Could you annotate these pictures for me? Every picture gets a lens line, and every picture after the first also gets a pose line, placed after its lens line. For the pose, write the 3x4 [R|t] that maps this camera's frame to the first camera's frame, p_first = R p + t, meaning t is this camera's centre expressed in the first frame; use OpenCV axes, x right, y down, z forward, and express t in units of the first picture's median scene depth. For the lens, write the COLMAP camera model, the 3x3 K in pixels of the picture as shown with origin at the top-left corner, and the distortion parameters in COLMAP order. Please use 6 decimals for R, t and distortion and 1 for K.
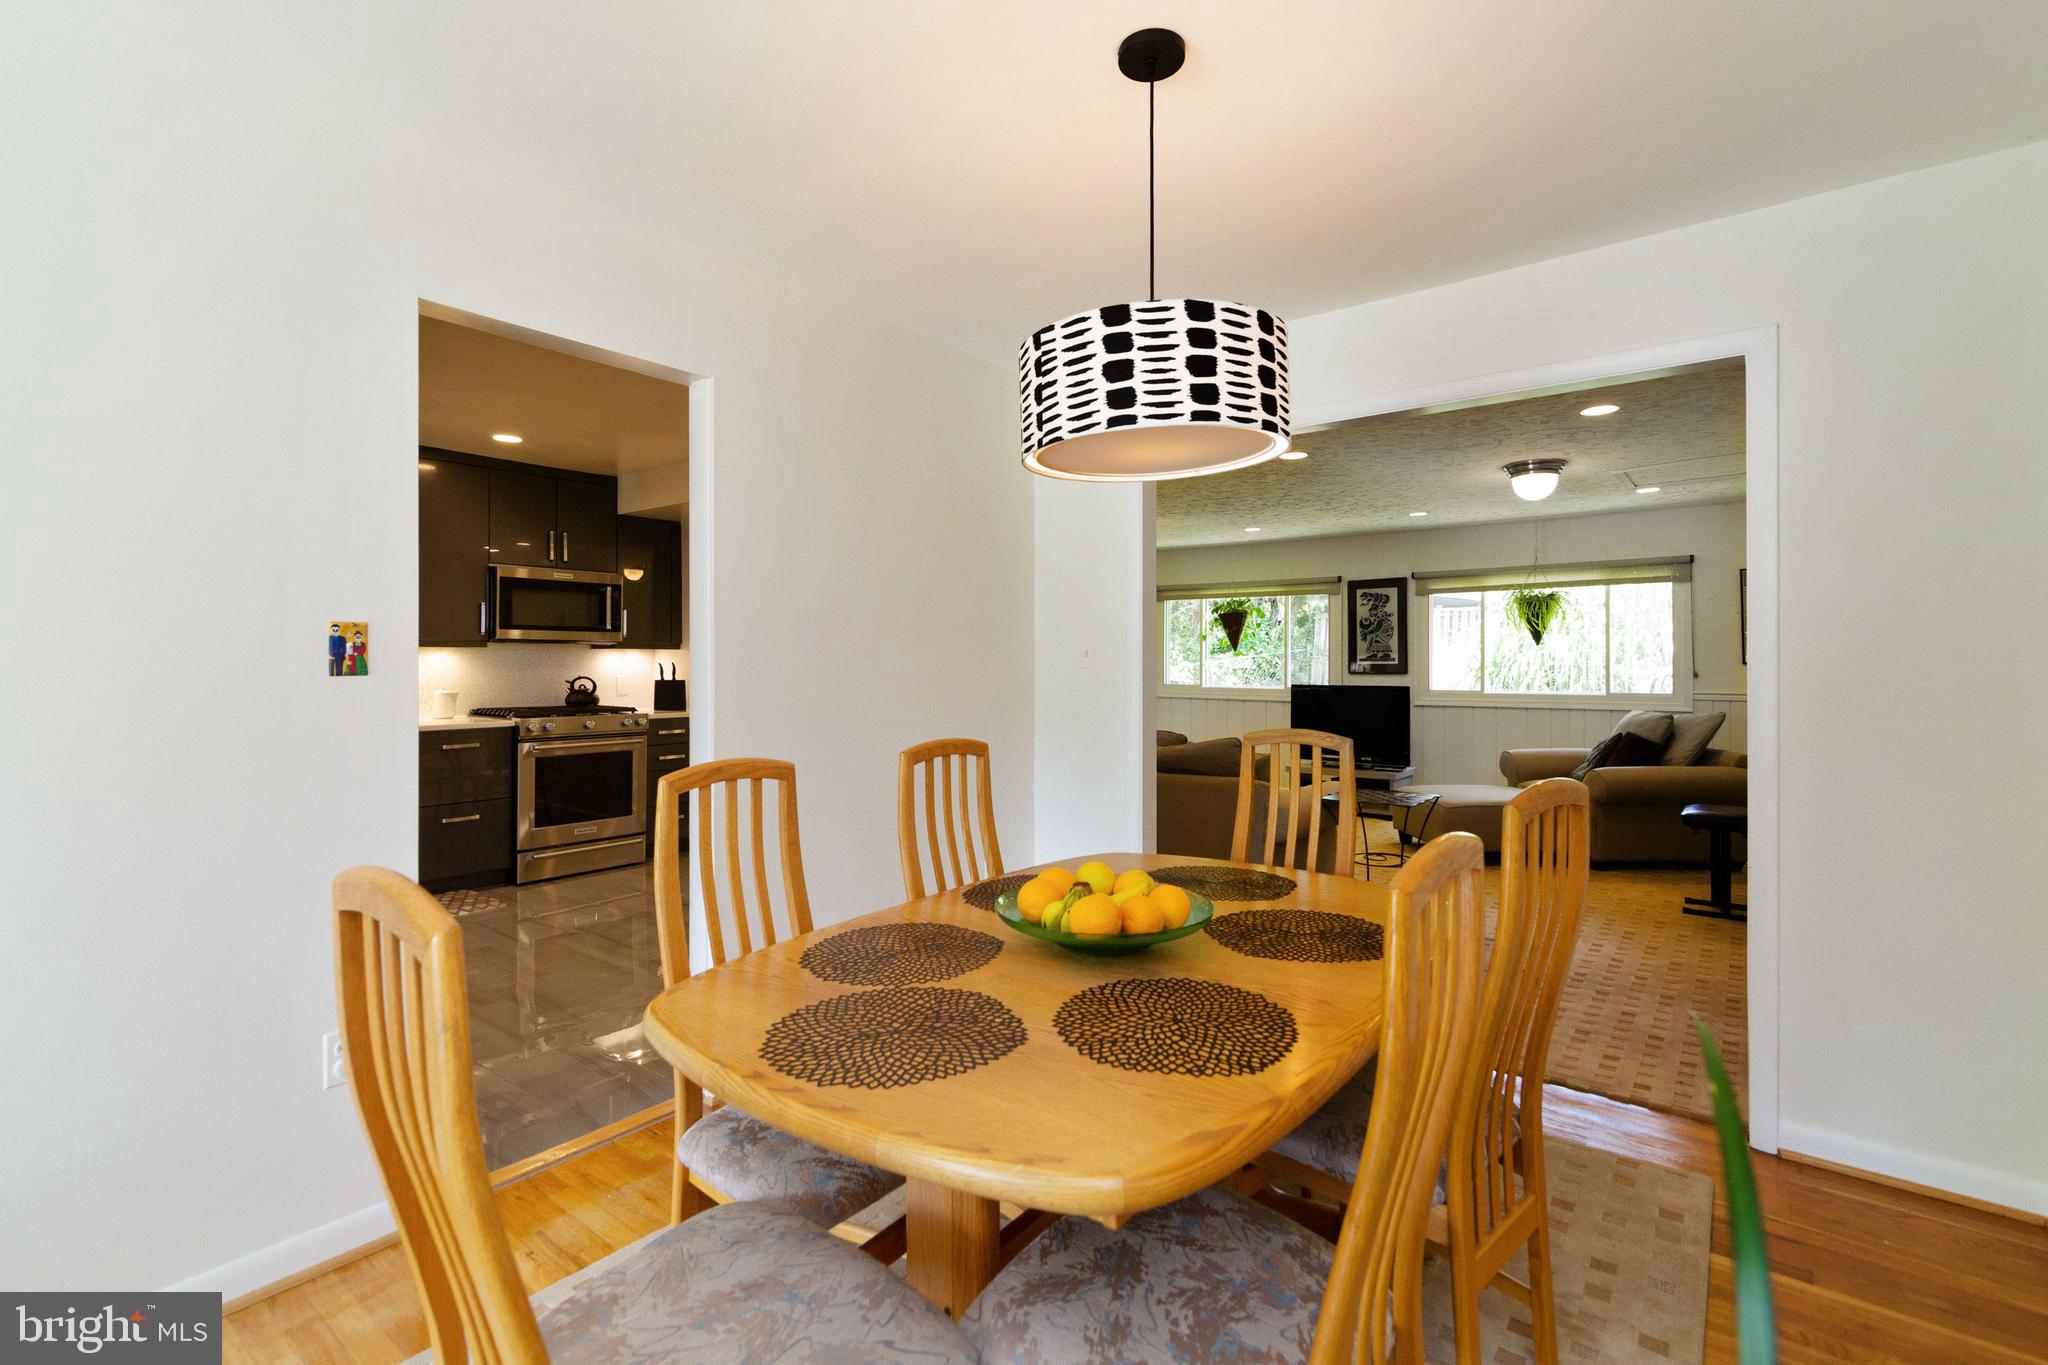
lens RADIAL K [[933.2, 0, 1016.9], [0, 933.2, 663.0], [0, 0, 1]] dist [0.005122, -0.001785]
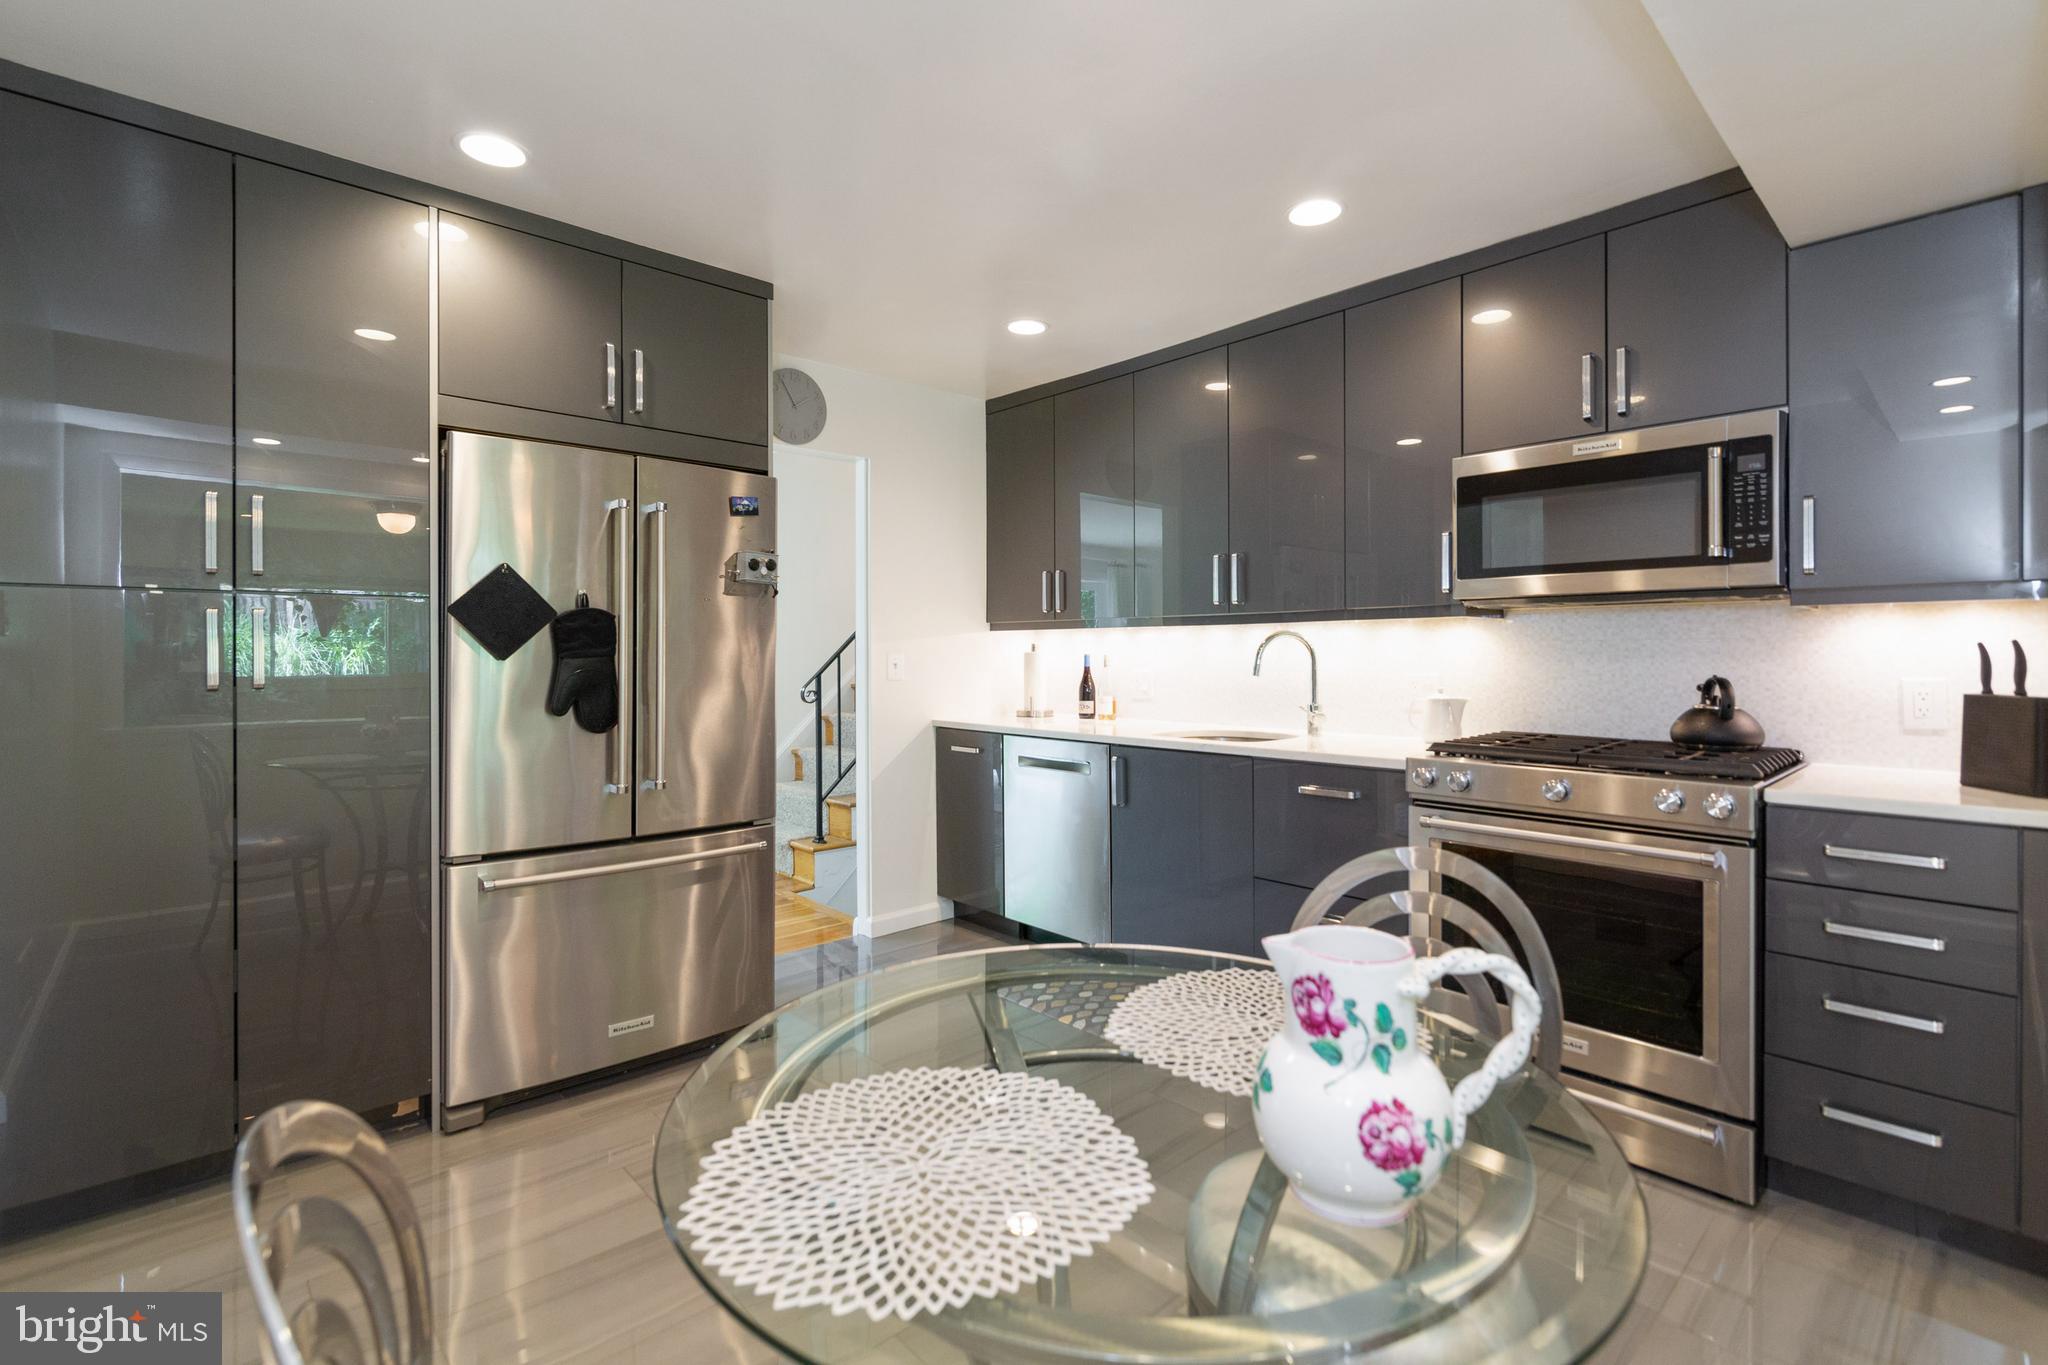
lens RADIAL K [[933.2, 0, 1020.6], [0, 933.2, 662.7], [0, 0, 1]] dist [0.005122, -0.001785]
pose [[-0.165751, 0.006964, -0.986143, -0.006629], [-0.001693, 0.999972, 0.007347, 0.005570], [0.986166, 0.002887, -0.165734, 0.767308]]
